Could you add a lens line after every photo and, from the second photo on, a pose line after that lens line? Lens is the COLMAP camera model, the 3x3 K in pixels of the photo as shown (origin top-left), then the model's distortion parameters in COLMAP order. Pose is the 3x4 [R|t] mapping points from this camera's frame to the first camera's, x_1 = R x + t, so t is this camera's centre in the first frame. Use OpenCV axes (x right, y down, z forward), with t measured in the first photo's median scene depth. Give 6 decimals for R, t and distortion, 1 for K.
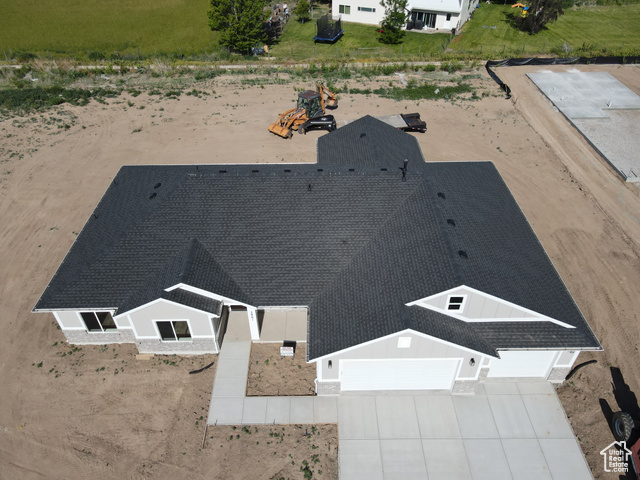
lens RADIAL K [[466.8, 0, 321.3], [0, 466.8, 239.7], [0, 0, 1]] dist [0.031096, -0.013790]
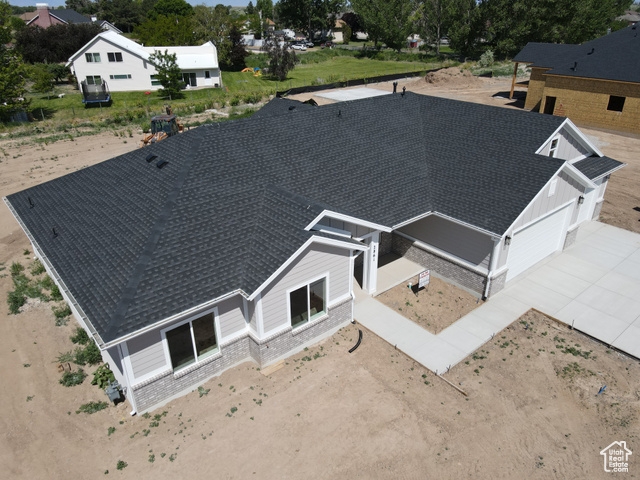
lens RADIAL K [[466.8, 0, 319.7], [0, 466.8, 238.3], [0, 0, 1]] dist [0.031096, -0.013790]
pose [[0.772148, -0.281607, 0.569635, -0.625852], [0.406801, 0.907728, -0.102676, 0.175048], [-0.488160, 0.311009, 0.815459, 0.381955]]
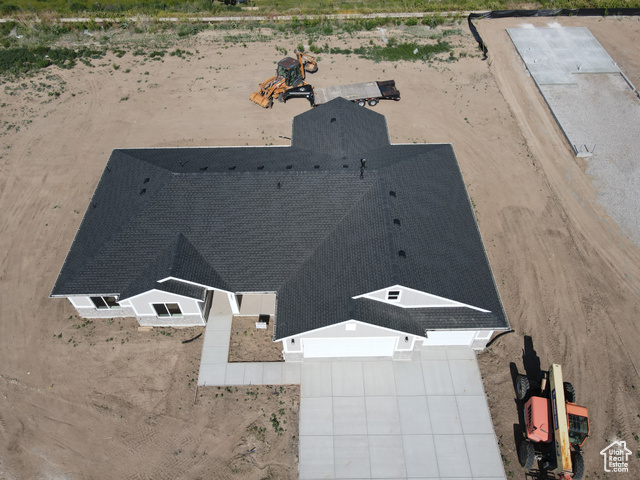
lens RADIAL K [[466.8, 0, 321.7], [0, 466.8, 239.0], [0, 0, 1]] dist [0.031096, -0.013790]
pose [[0.999995, -0.003159, 0.000962, 0.079535], [0.002943, 0.984680, 0.174346, -0.185828], [-0.001498, -0.174343, 0.984684, -0.154344]]
